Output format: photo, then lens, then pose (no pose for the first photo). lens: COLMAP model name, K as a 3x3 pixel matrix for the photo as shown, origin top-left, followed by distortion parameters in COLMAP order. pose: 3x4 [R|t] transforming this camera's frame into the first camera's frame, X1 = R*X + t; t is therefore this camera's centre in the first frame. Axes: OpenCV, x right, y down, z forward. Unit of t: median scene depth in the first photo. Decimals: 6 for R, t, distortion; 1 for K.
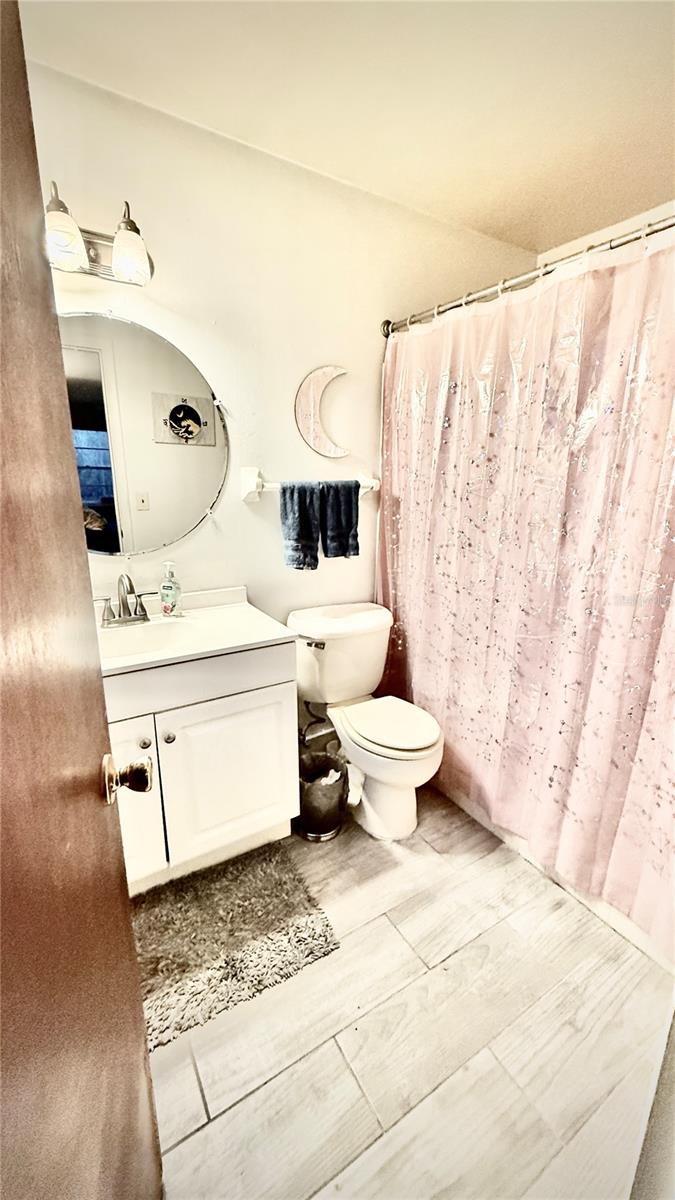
lens RADIAL K [[475.6, 0, 337.5], [0, 475.6, 600.0], [0, 0, 1]] dist [0.000002, 0.000047]
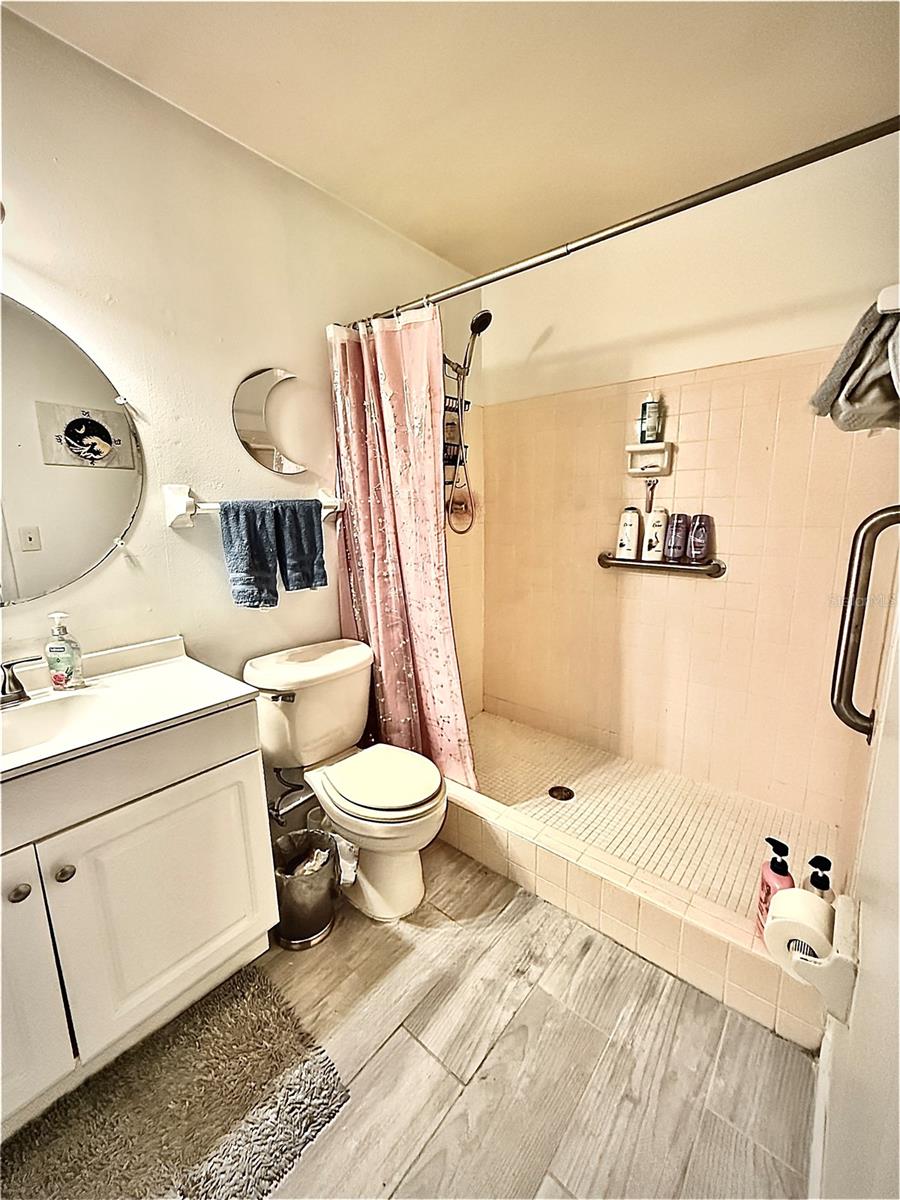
lens RADIAL K [[473.5, 0, 450.0], [0, 473.5, 600.0], [0, 0, 1]] dist [0.001560, 0.000628]
pose [[0.949757, -0.081475, 0.302197, -0.005833], [0.100620, 0.993751, -0.048309, -0.005047], [-0.296373, 0.076289, 0.952021, 0.132852]]
